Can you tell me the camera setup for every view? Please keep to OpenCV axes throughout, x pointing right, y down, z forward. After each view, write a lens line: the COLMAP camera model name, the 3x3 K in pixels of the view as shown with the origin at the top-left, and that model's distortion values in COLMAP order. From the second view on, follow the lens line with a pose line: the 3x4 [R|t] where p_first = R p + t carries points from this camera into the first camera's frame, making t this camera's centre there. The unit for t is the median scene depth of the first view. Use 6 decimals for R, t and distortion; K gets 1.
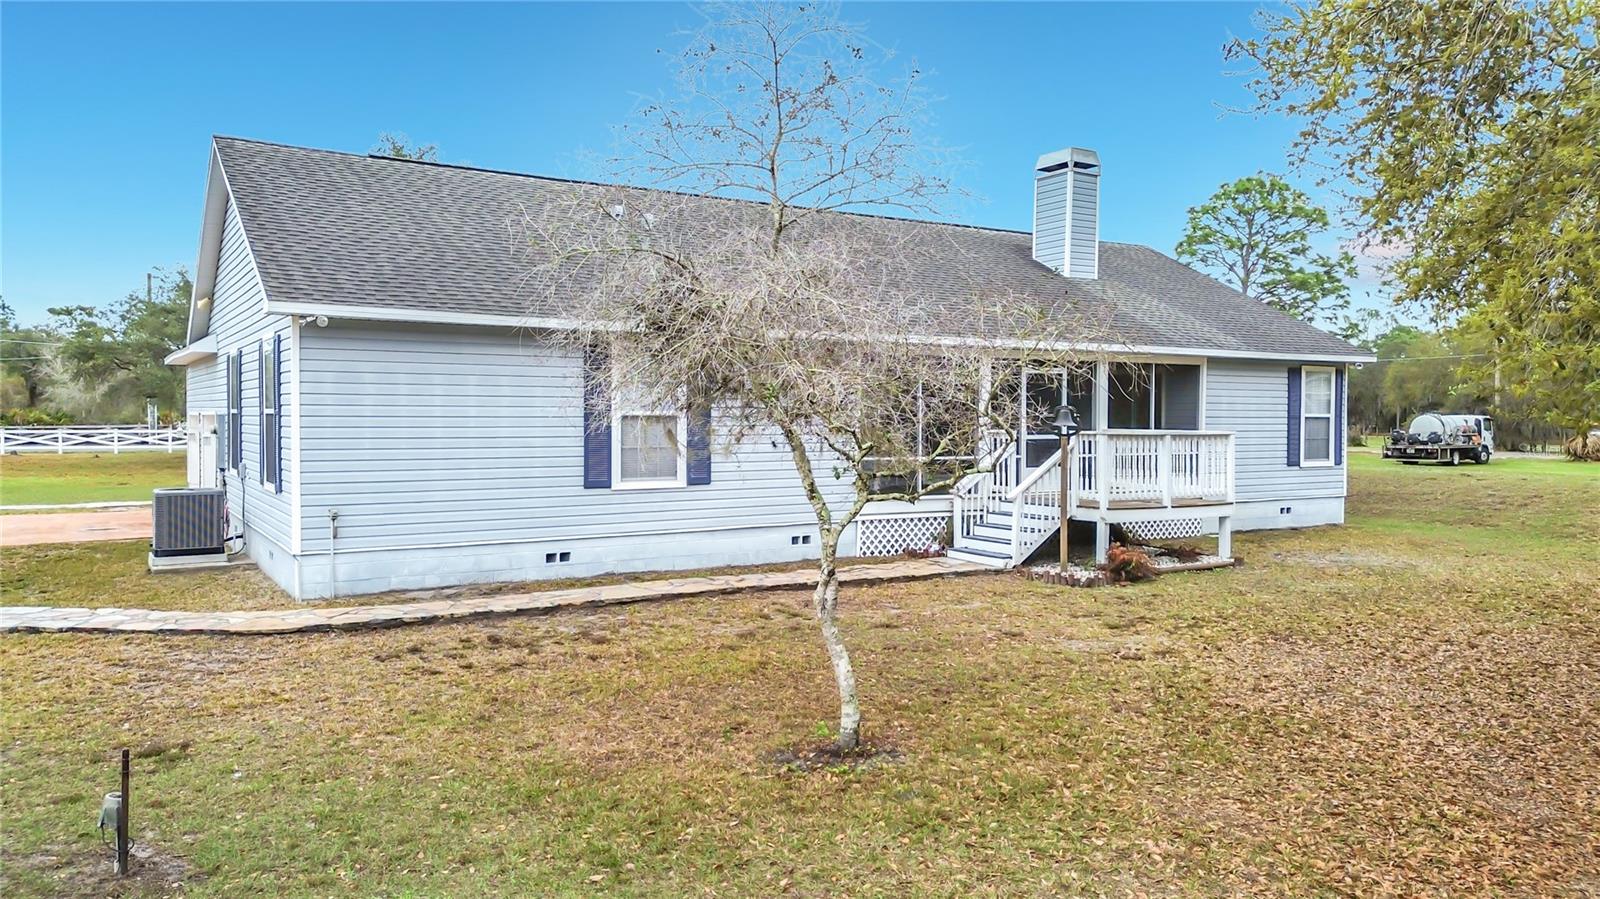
lens RADIAL K [[1145.3, 0, 777.0], [0, 1145.3, 445.8], [0, 0, 1]] dist [0.088603, -0.107402]
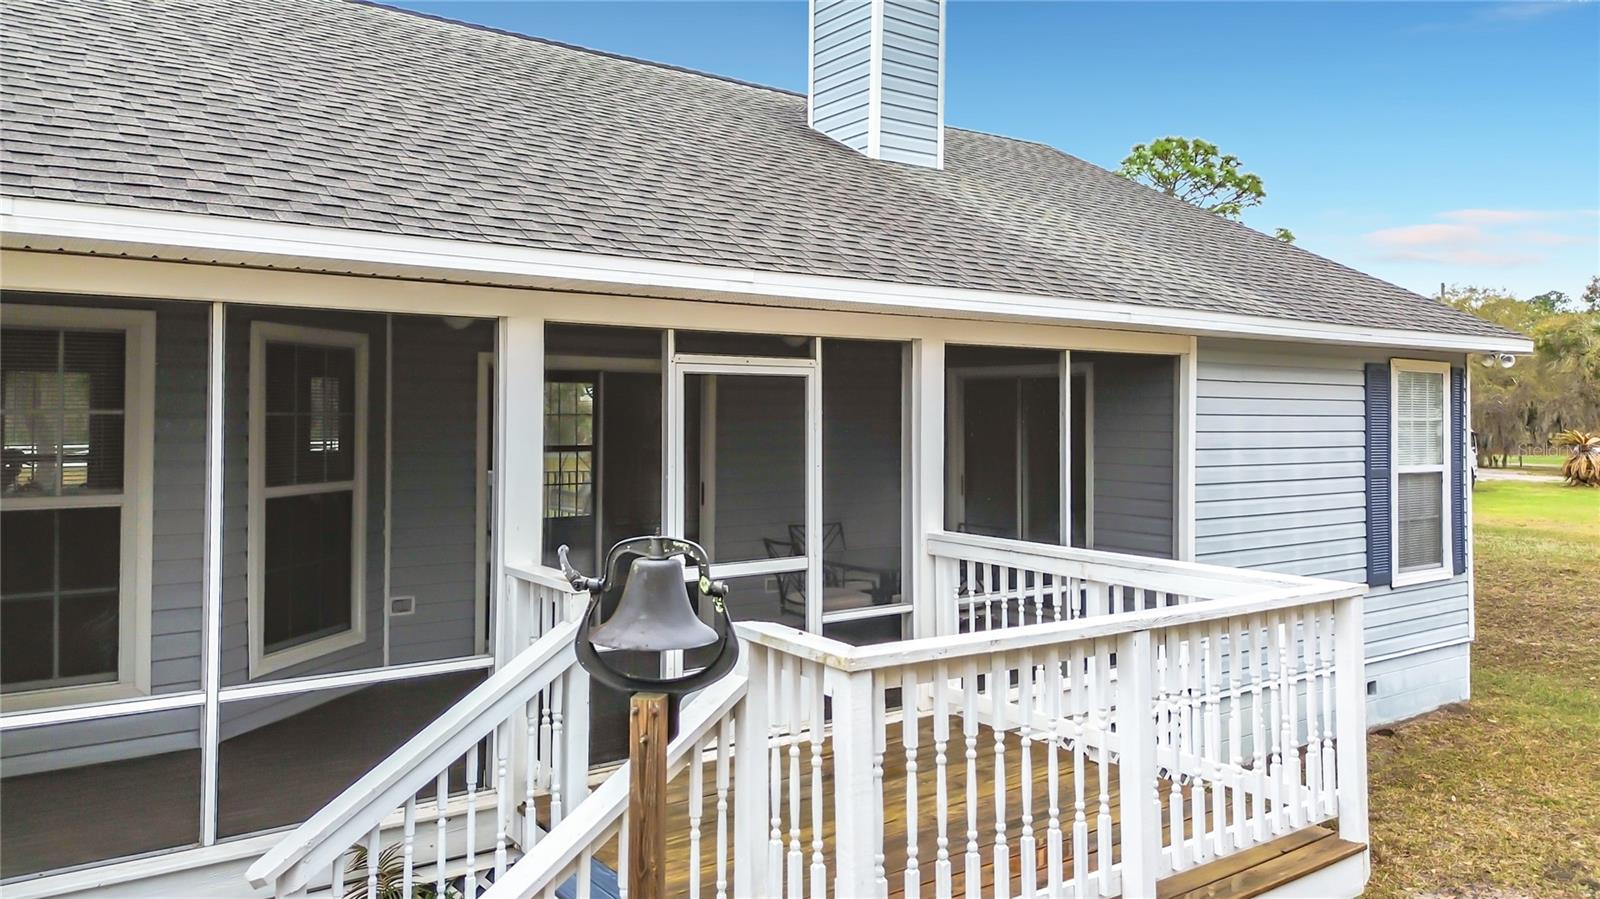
lens RADIAL K [[1123.5, 0, 756.0], [0, 1123.5, 384.1], [0, 0, 1]] dist [0.080941, -0.094404]
pose [[0.998532, 0.003417, 0.054048, 0.181755], [-0.000633, 0.998676, -0.051440, -0.036248], [-0.054153, 0.051331, 0.997212, 0.567452]]
